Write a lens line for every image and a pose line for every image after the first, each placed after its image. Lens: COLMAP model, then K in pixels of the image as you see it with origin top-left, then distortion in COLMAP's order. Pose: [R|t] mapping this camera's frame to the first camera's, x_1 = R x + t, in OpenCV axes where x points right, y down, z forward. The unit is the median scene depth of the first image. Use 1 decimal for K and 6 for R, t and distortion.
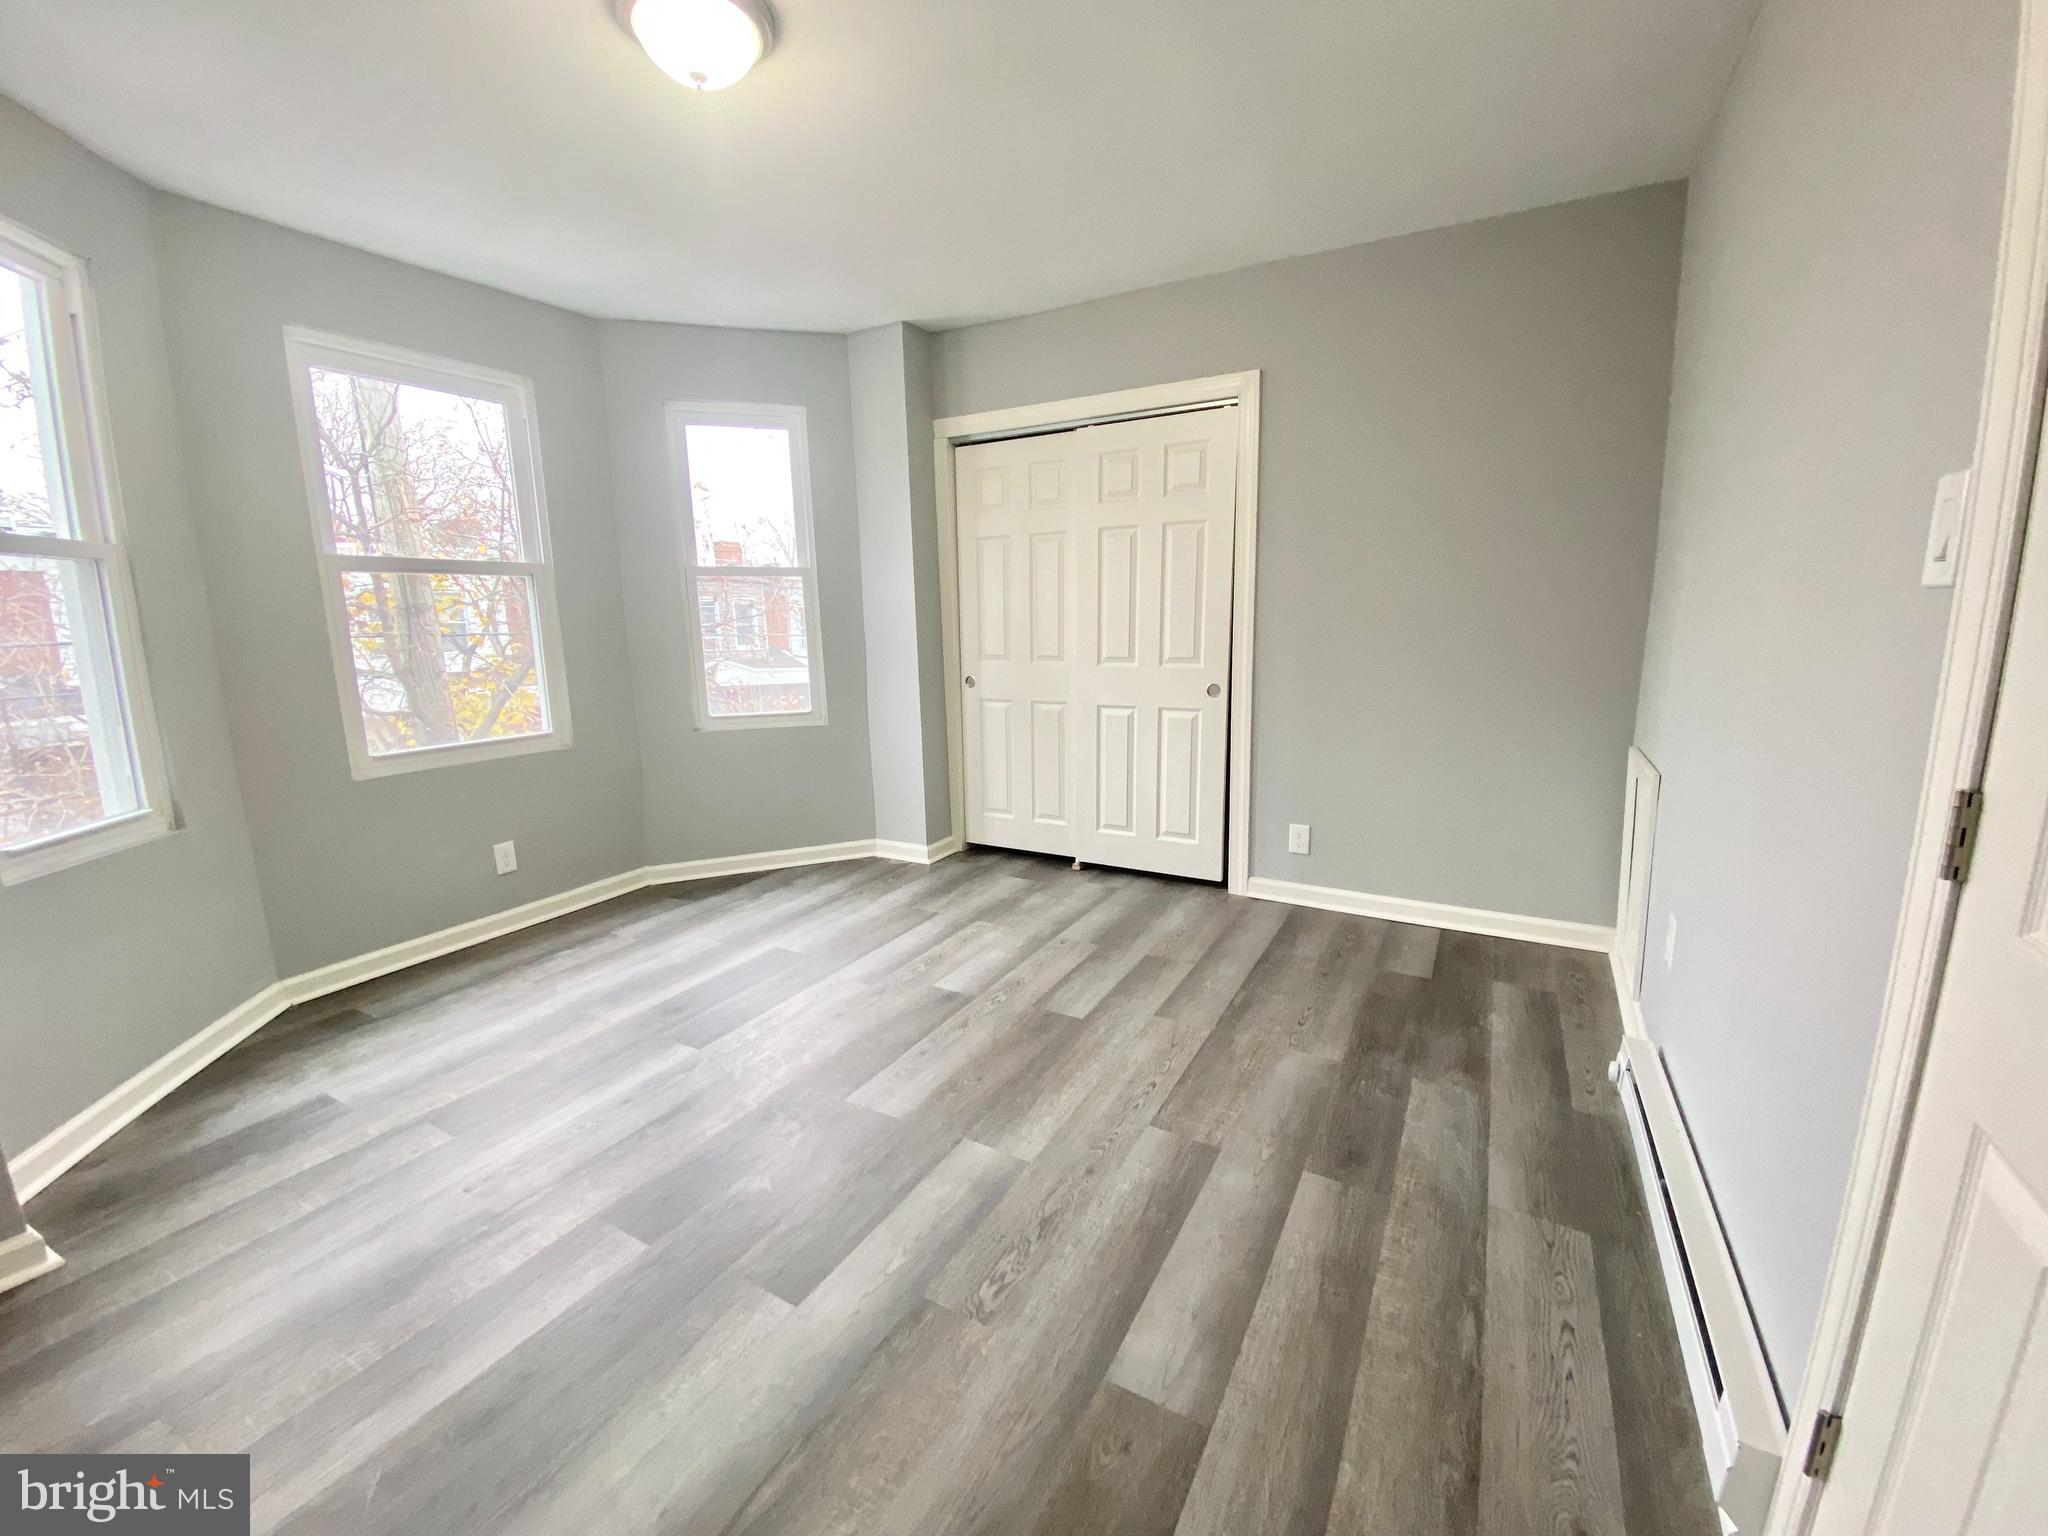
lens RADIAL K [[840.3, 0, 1017.6], [0, 840.3, 765.5], [0, 0, 1]] dist [-0.000439, -0.007123]
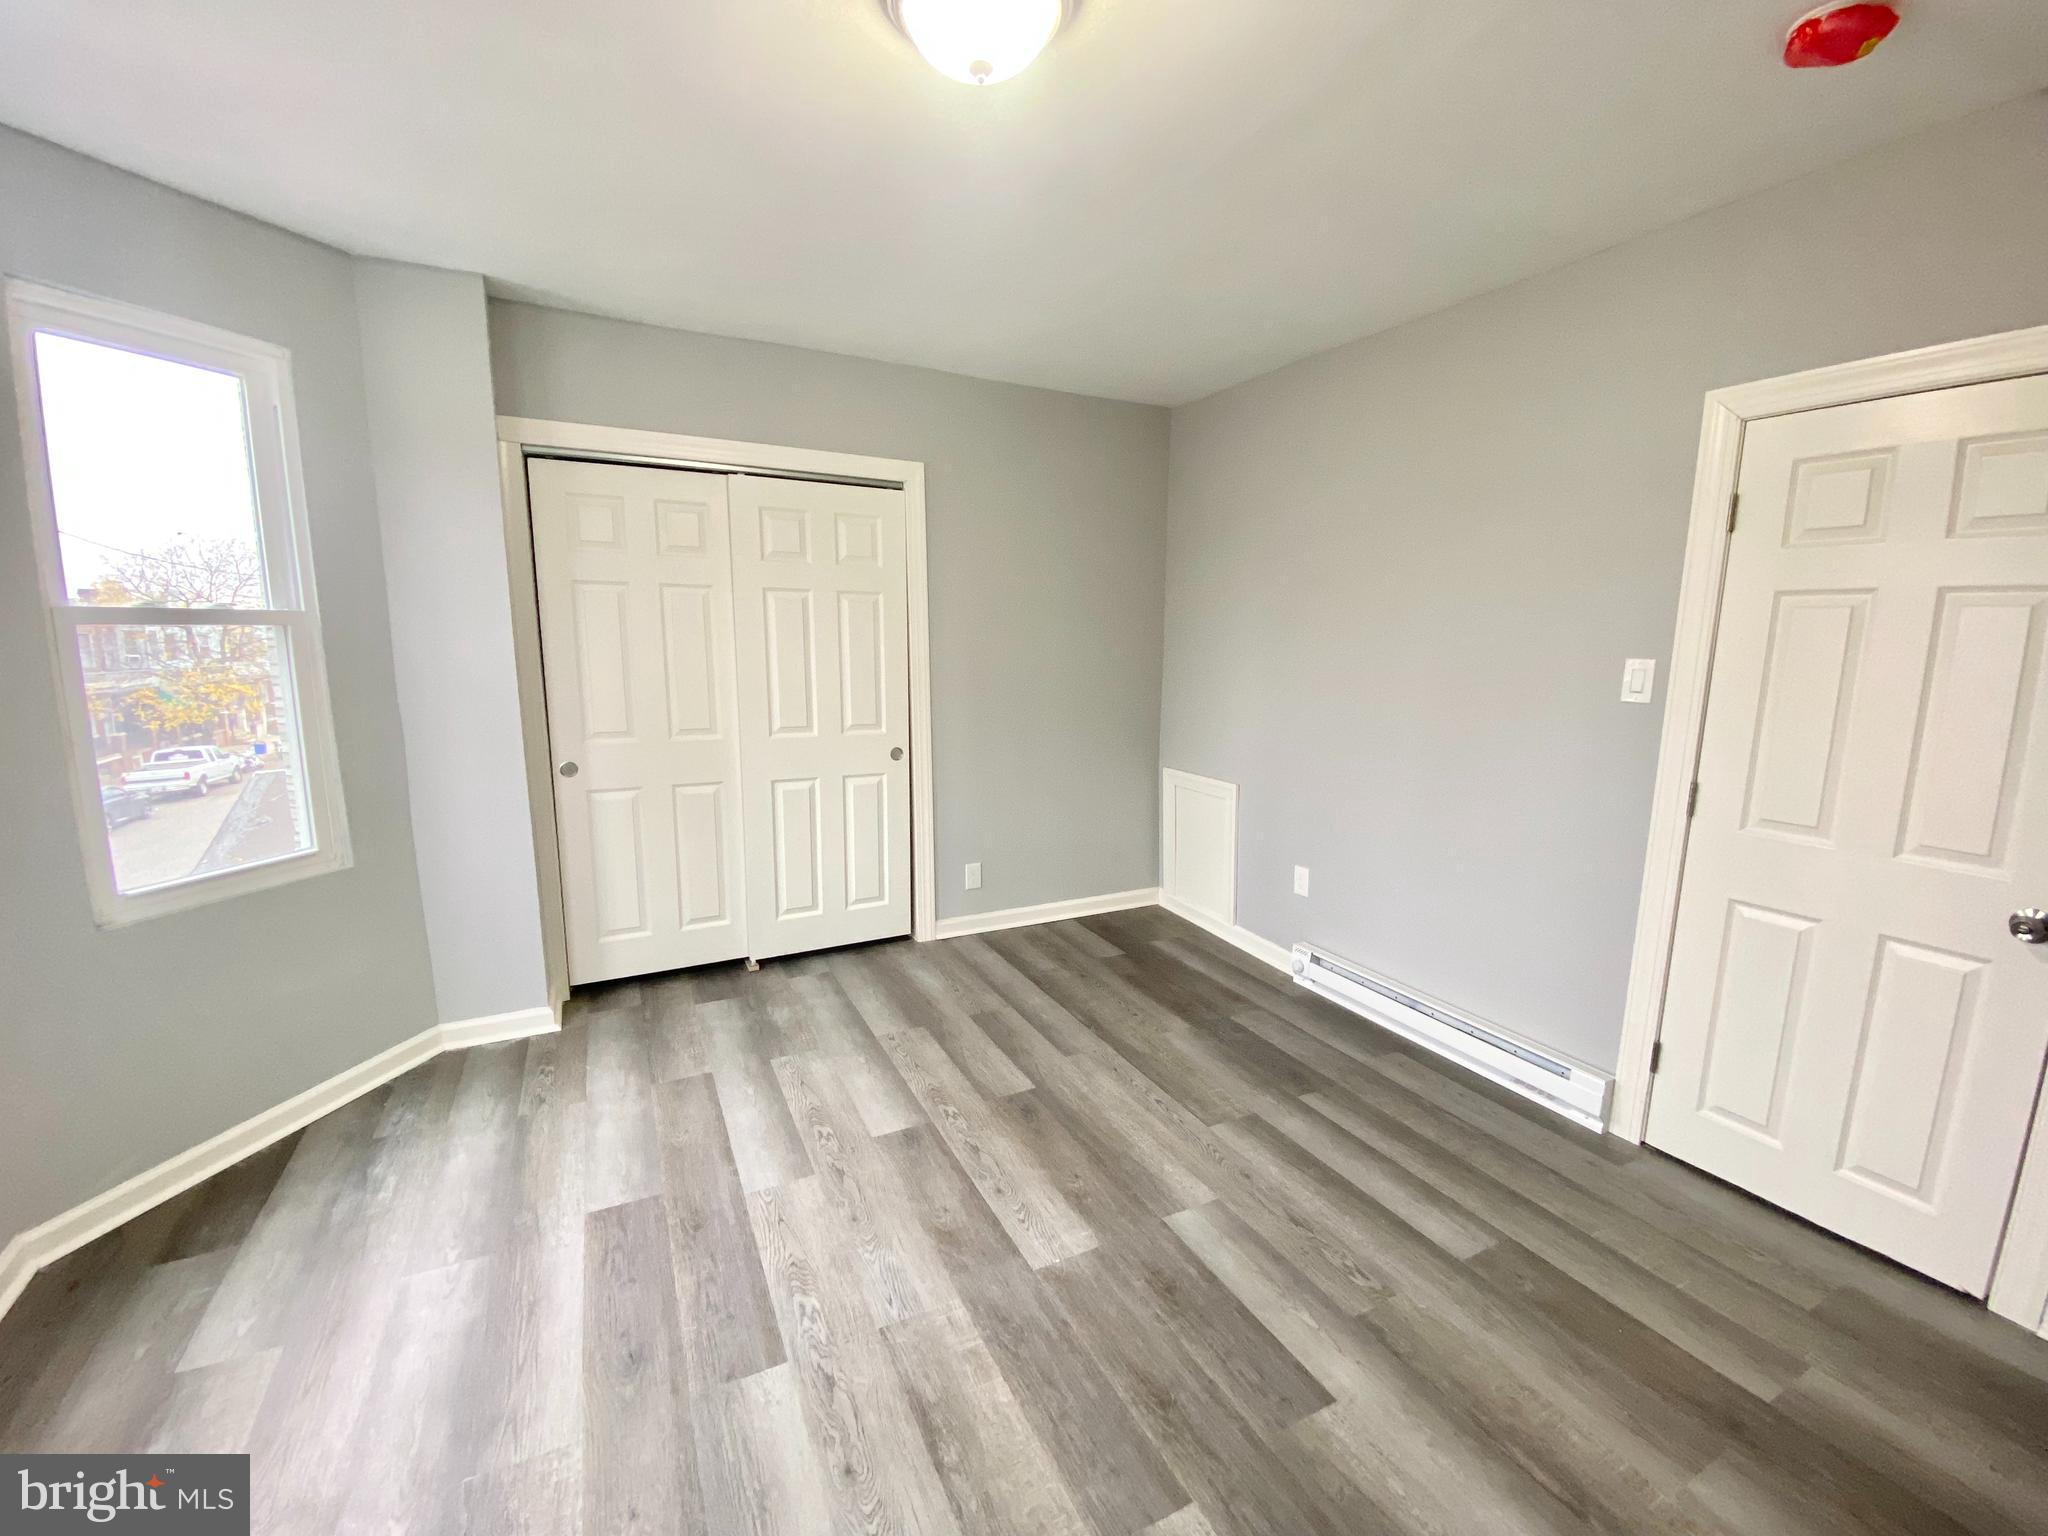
lens RADIAL K [[840.3, 0, 1028.7], [0, 840.3, 757.0], [0, 0, 1]] dist [-0.000439, -0.007123]
pose [[0.548049, -0.106850, 0.829593, -0.602076], [0.133027, 0.990318, 0.039670, -0.116612], [-0.825800, 0.088617, 0.556957, 0.321213]]
